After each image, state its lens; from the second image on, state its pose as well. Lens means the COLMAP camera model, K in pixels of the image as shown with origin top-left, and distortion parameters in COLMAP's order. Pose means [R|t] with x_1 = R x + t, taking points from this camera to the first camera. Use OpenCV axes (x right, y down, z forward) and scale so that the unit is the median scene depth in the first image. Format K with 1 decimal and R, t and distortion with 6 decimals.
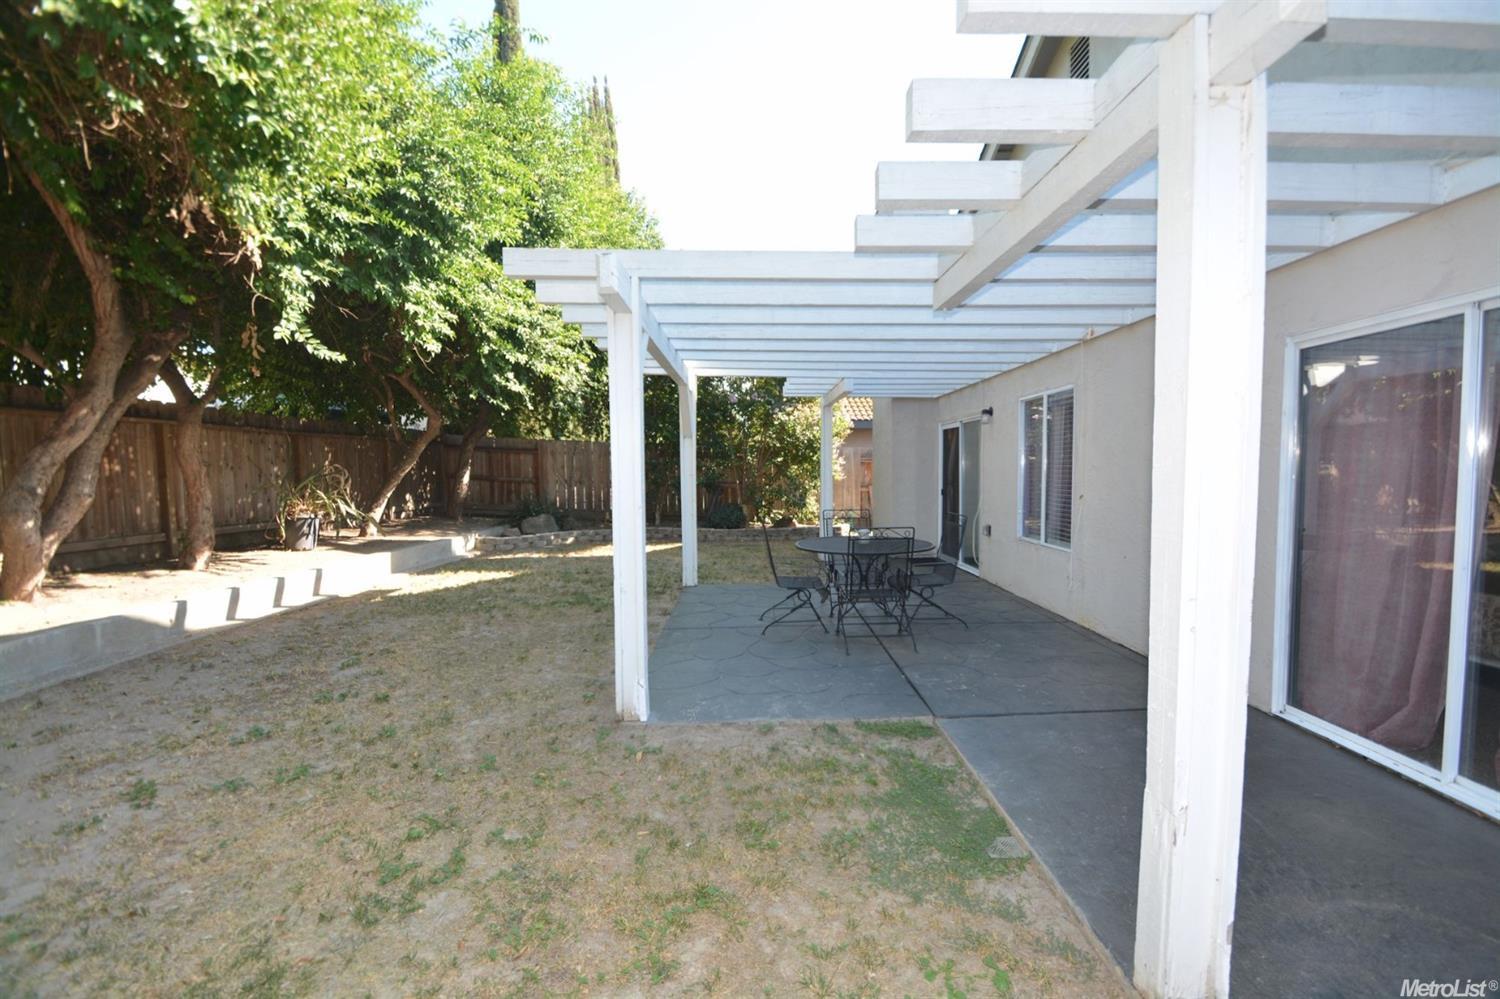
lens RADIAL K [[658.6, 0, 749.0], [0, 658.6, 507.6], [0, 0, 1]] dist [0.010791, -0.012591]
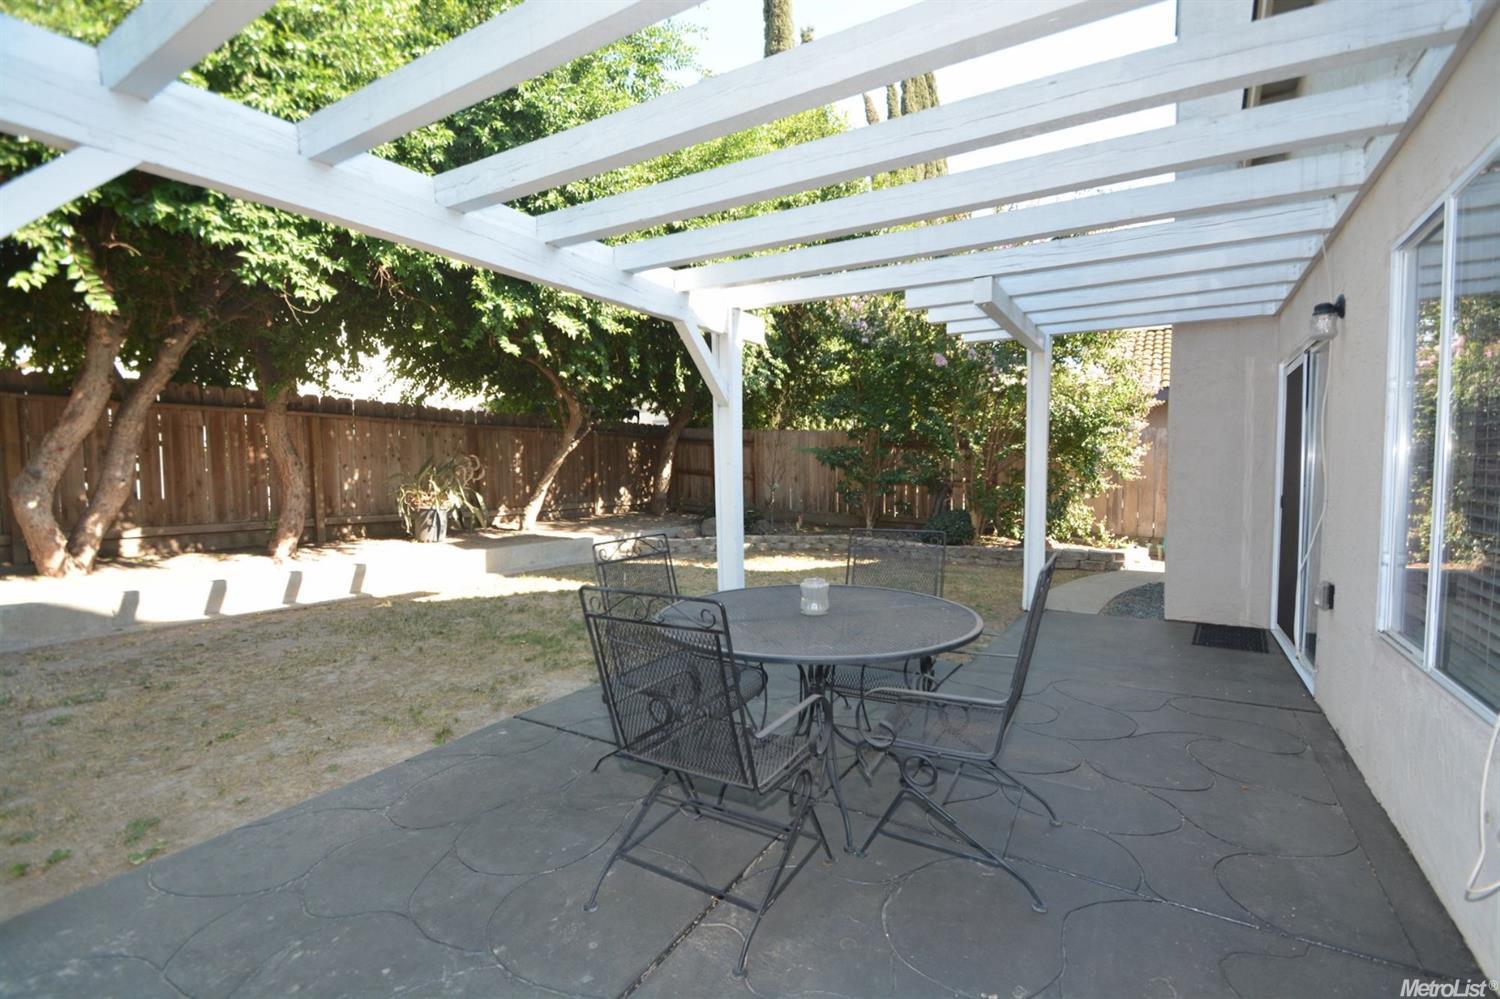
lens RADIAL K [[658.6, 0, 754.3], [0, 658.6, 496.6], [0, 0, 1]] dist [0.010791, -0.012591]
pose [[0.844992, 0.024872, -0.534200, 0.295978], [-0.033775, 0.999406, -0.006892, -0.013740], [0.533711, 0.023866, 0.845330, 0.489574]]
